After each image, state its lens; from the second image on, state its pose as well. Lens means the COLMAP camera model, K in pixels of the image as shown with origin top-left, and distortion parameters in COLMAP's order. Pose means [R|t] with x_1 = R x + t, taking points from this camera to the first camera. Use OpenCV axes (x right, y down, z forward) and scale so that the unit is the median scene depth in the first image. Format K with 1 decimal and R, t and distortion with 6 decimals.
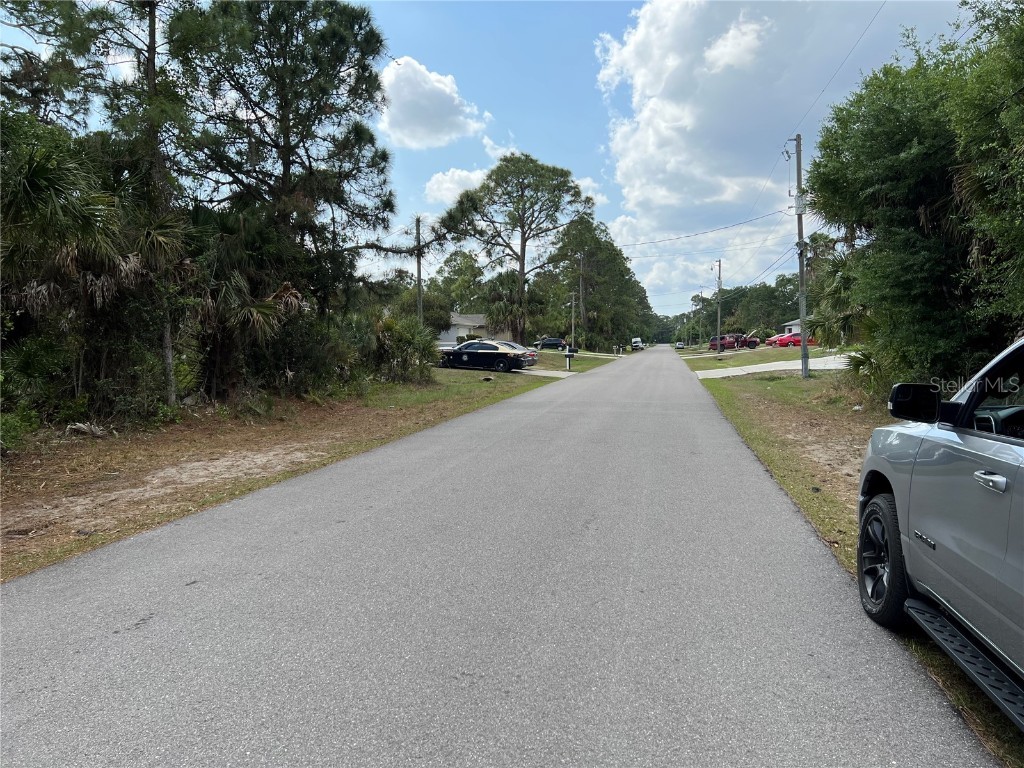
lens RADIAL K [[776.7, 0, 515.2], [0, 776.7, 385.7], [0, 0, 1]] dist [0.073797, -0.090516]
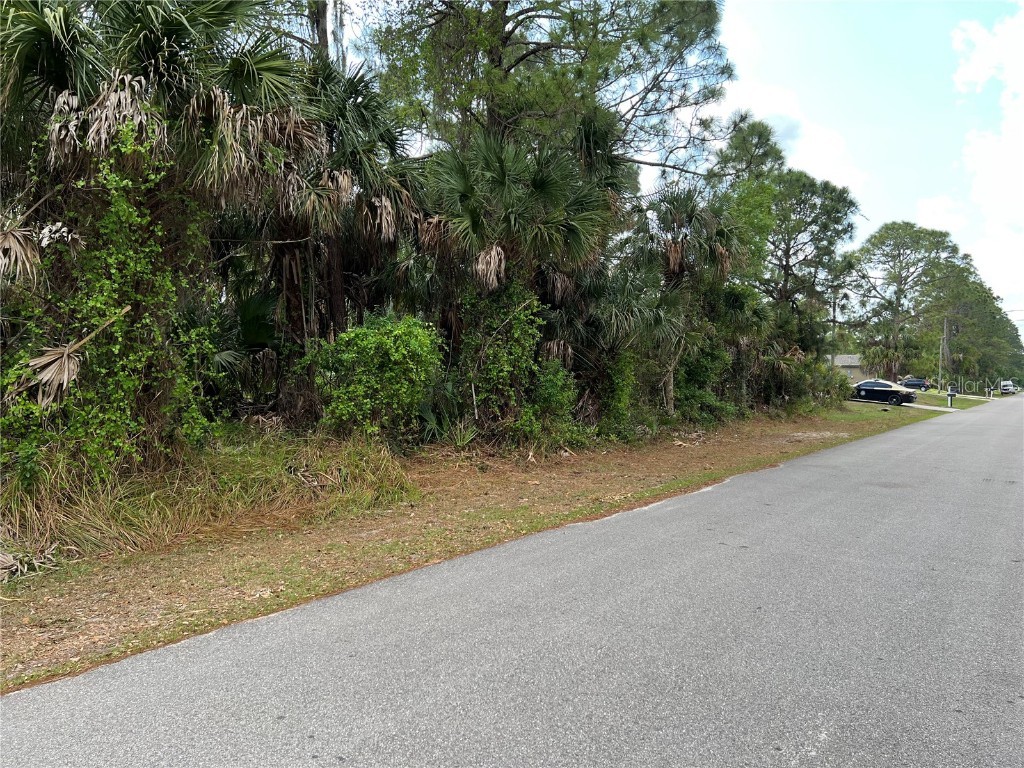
lens RADIAL K [[776.7, 0, 517.6], [0, 776.7, 382.5], [0, 0, 1]] dist [0.073797, -0.090516]
pose [[0.922029, 0.032969, -0.385714, -0.057571], [-0.051163, 0.998005, -0.036996, 0.015335], [0.383725, 0.053846, 0.921876, -0.275704]]
